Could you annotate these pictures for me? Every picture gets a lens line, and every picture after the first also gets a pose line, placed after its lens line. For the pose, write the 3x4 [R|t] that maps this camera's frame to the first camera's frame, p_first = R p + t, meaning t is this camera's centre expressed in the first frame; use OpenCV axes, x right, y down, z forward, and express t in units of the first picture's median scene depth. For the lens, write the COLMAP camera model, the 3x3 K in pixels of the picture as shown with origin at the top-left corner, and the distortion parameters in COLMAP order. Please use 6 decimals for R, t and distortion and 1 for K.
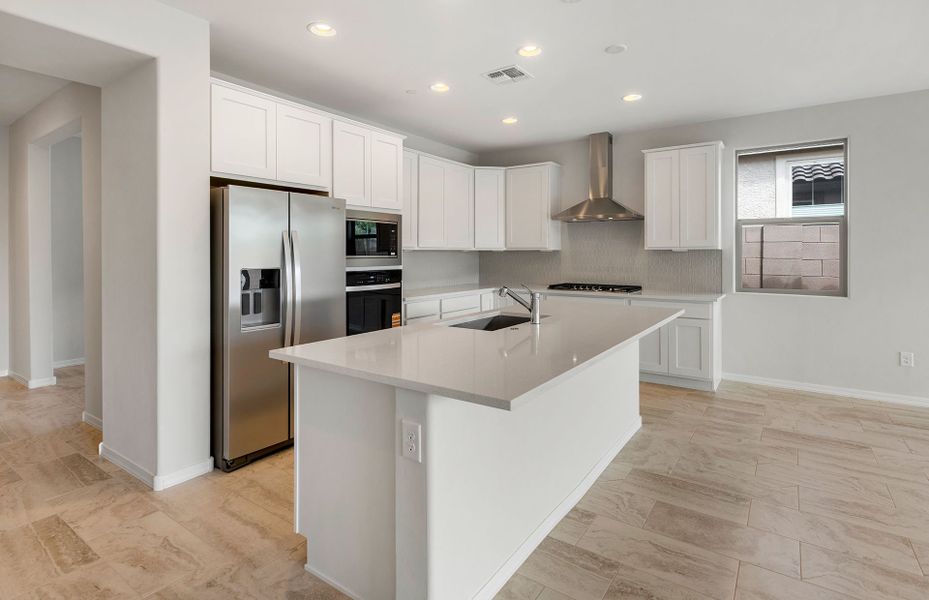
lens RADIAL K [[472.3, 0, 460.7], [0, 472.3, 259.5], [0, 0, 1]] dist [-0.013064, -0.001629]
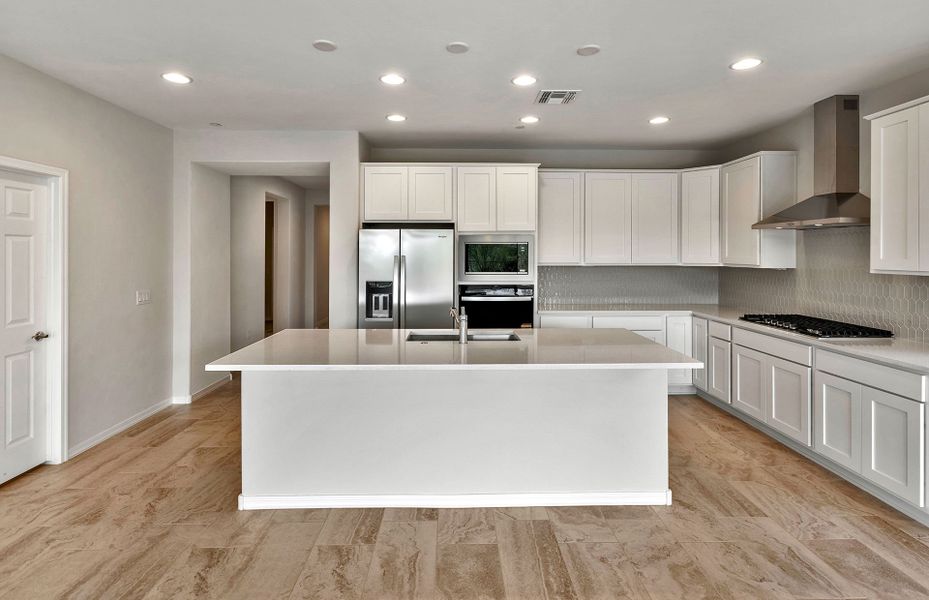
lens RADIAL K [[506.7, 0, 496.7], [0, 506.7, 248.1], [0, 0, 1]] dist [0.002871, -0.002522]
pose [[0.581649, -0.006002, -0.813418, 0.909066], [-0.010626, 0.999831, -0.014976, -0.053370], [0.813371, 0.017354, 0.581487, 0.279264]]
